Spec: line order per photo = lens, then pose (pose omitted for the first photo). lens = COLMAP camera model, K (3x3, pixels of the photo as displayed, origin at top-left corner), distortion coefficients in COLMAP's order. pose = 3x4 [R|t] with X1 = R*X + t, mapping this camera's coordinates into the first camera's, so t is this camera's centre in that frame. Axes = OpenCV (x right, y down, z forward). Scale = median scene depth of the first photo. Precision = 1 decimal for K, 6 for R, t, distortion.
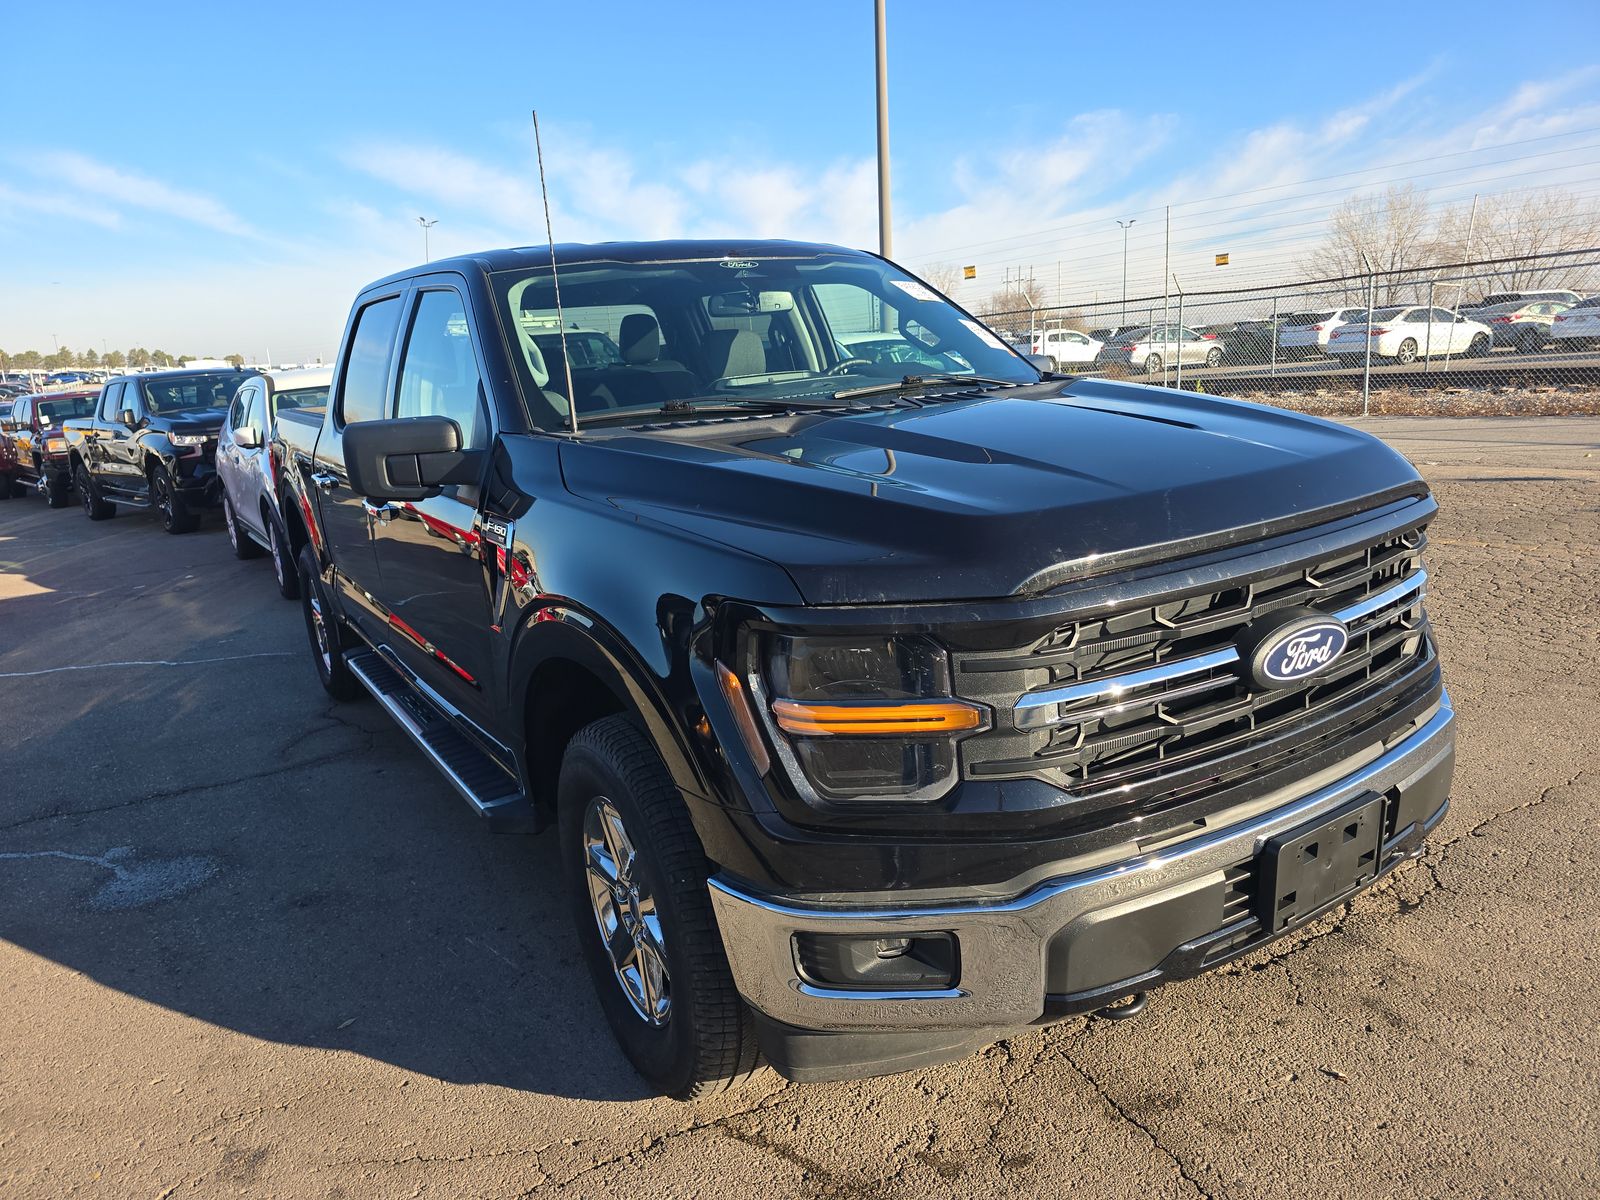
lens RADIAL K [[1064.8, 0, 800.0], [0, 1064.8, 600.0], [0, 0, 1]] dist [0.063802, -0.052105]
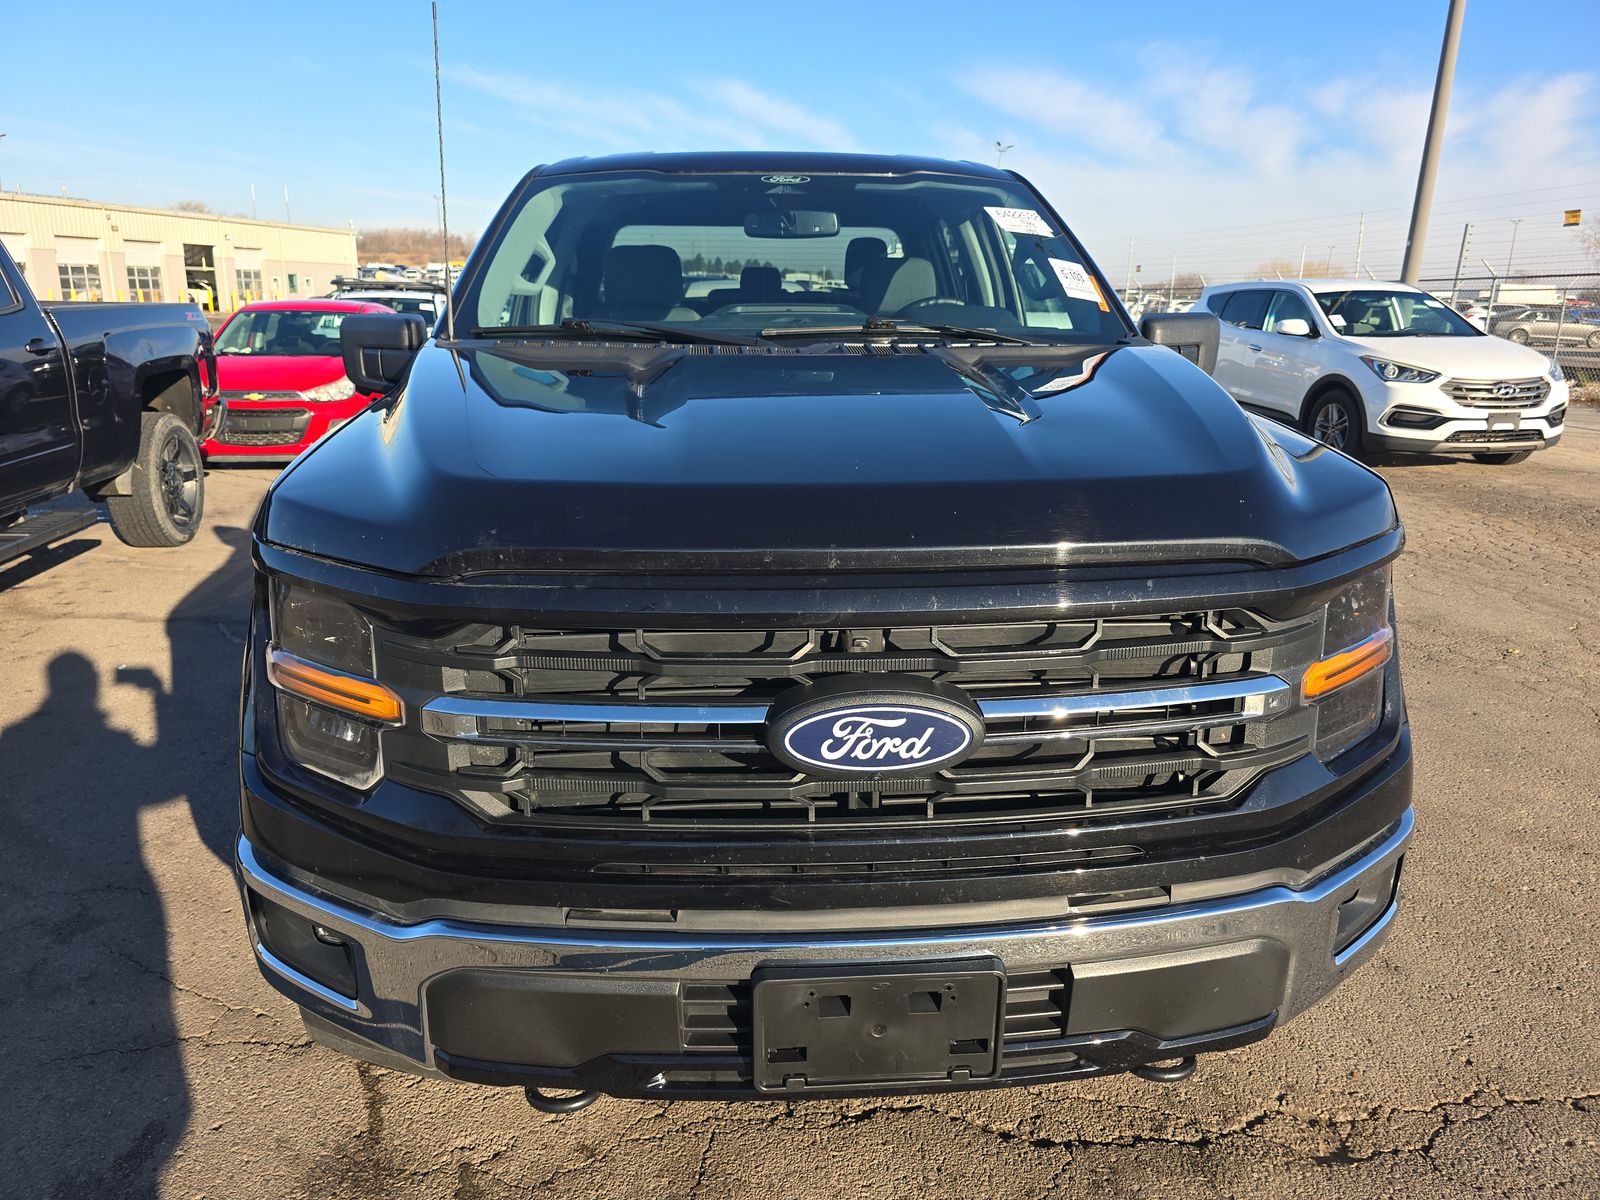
lens RADIAL K [[1064.8, 0, 800.0], [0, 1064.8, 600.0], [0, 0, 1]] dist [0.063802, -0.052105]
pose [[0.876145, 0.204255, -0.436635, 0.712482], [-0.178395, 0.978870, 0.099946, -0.103435], [0.447823, -0.009674, 0.894070, 0.341263]]
